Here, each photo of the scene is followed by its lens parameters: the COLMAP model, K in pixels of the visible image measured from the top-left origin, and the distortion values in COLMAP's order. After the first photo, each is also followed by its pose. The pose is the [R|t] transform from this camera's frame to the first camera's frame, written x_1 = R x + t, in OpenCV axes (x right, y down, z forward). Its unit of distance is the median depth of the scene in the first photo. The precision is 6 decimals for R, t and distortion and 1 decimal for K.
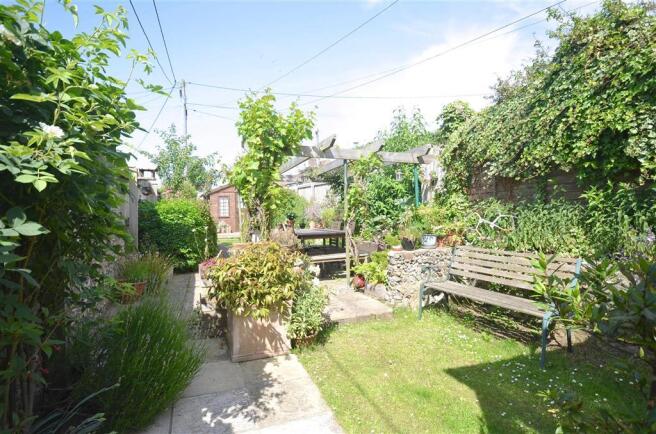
lens RADIAL K [[367.7, 0, 328.0], [0, 367.7, 217.0], [0, 0, 1]] dist [-0.003422, -0.000179]
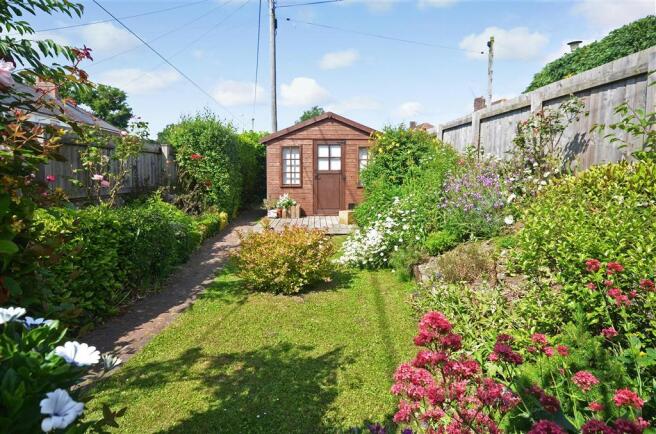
lens RADIAL K [[367.7, 0, 328.0], [0, 367.7, 217.0], [0, 0, 1]] dist [-0.003422, -0.000179]
pose [[0.925149, 0.063077, -0.374326, -0.032171], [-0.020459, 0.992950, 0.116756, -0.019641], [0.379051, -0.100358, 0.919918, 0.538657]]
